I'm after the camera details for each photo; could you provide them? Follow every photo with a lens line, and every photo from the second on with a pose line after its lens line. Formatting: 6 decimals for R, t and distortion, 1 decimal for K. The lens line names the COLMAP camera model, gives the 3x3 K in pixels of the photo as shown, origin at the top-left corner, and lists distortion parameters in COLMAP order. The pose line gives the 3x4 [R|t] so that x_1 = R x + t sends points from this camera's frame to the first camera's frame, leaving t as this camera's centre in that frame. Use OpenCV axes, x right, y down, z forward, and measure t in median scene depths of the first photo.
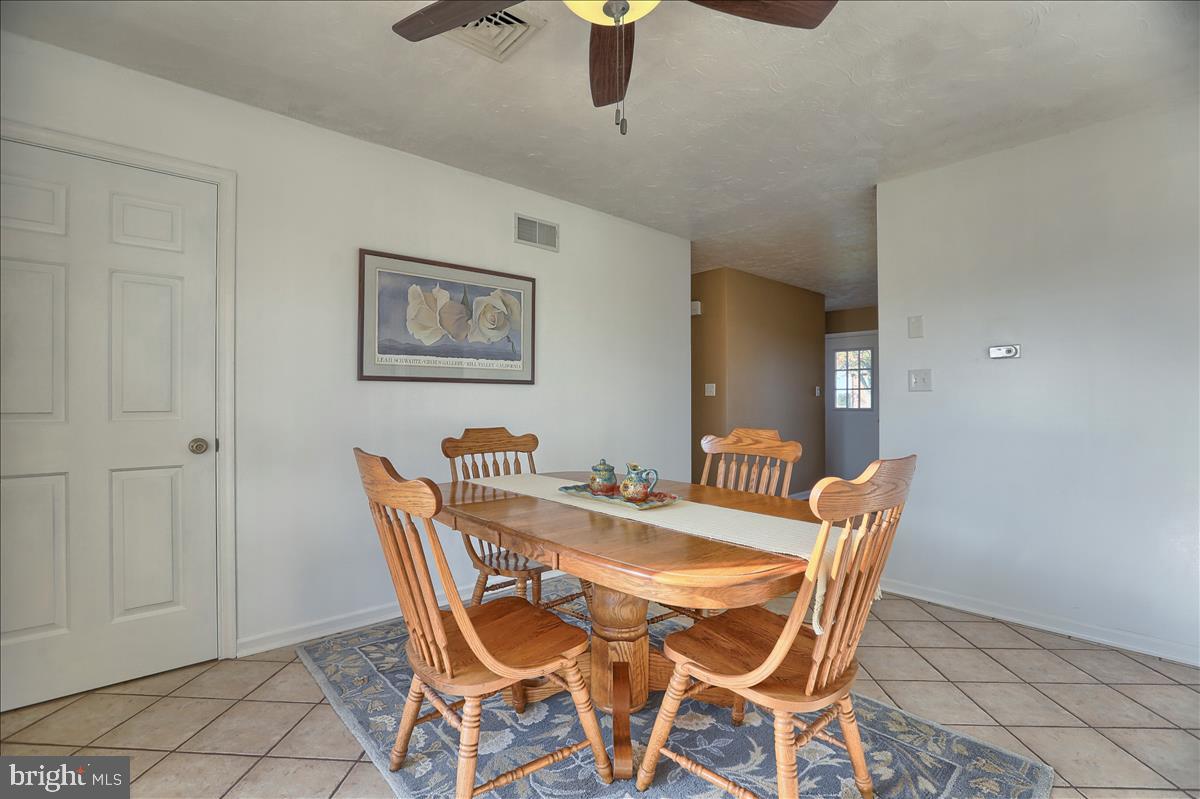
lens RADIAL K [[545.7, 0, 597.3], [0, 545.7, 400.8], [0, 0, 1]] dist [-0.059935, 0.025234]
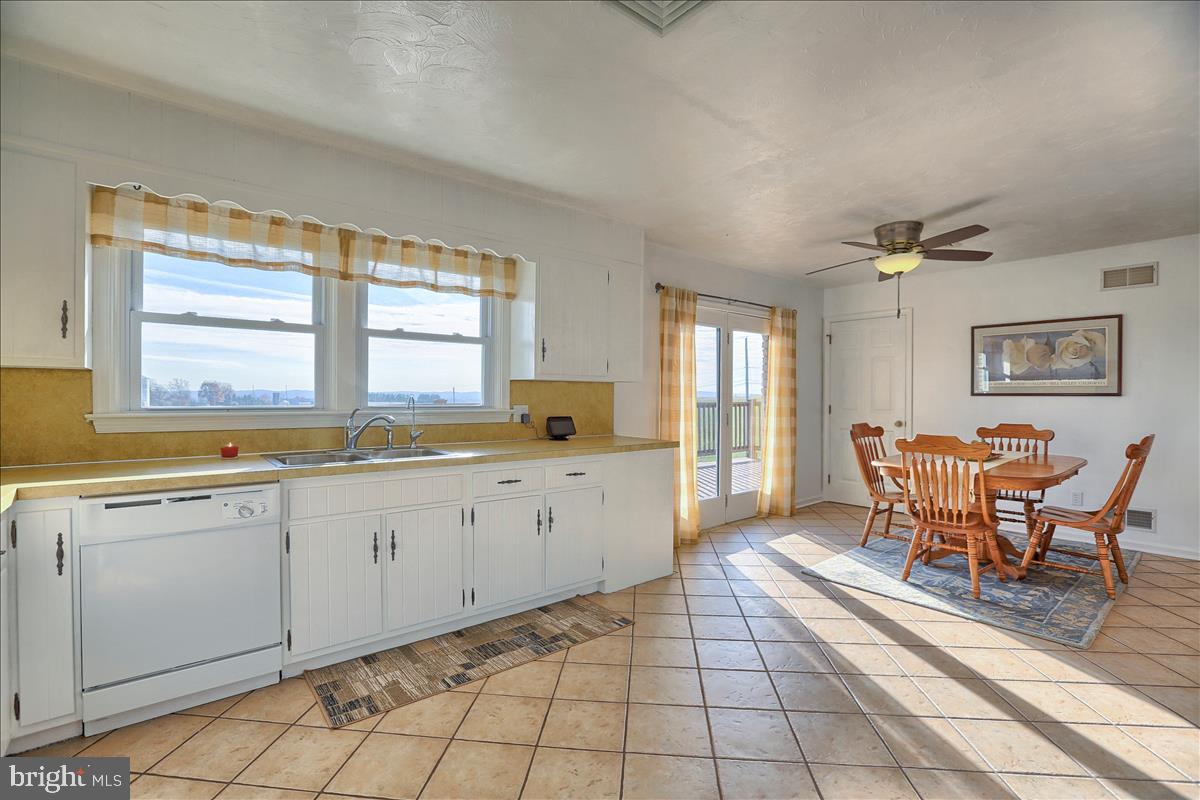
lens RADIAL K [[545.7, 0, 597.3], [0, 545.7, 401.3], [0, 0, 1]] dist [-0.059935, 0.025234]
pose [[-0.034641, 0.013120, -0.999314, 1.362000], [0.000202, 0.999914, 0.013121, -0.039662], [0.999400, 0.000253, -0.034641, -0.237198]]
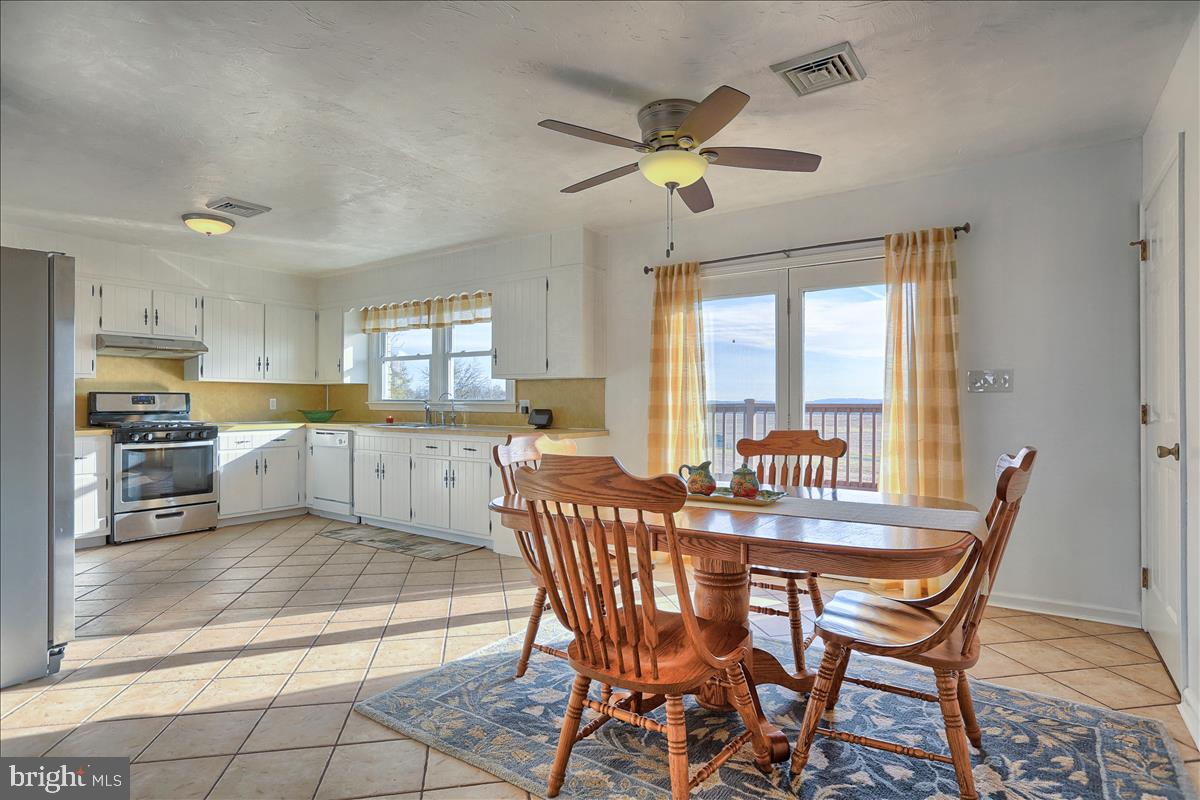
lens RADIAL K [[630.8, 0, 600.0], [0, 630.8, 400.0], [0, 0, 1]] dist [-0.071780, 0.056053]
pose [[-0.969518, 0.002805, -0.245003, 0.362744], [0.004256, 0.999976, -0.005393, -0.001415], [0.244982, -0.006271, -0.969507, 1.371326]]
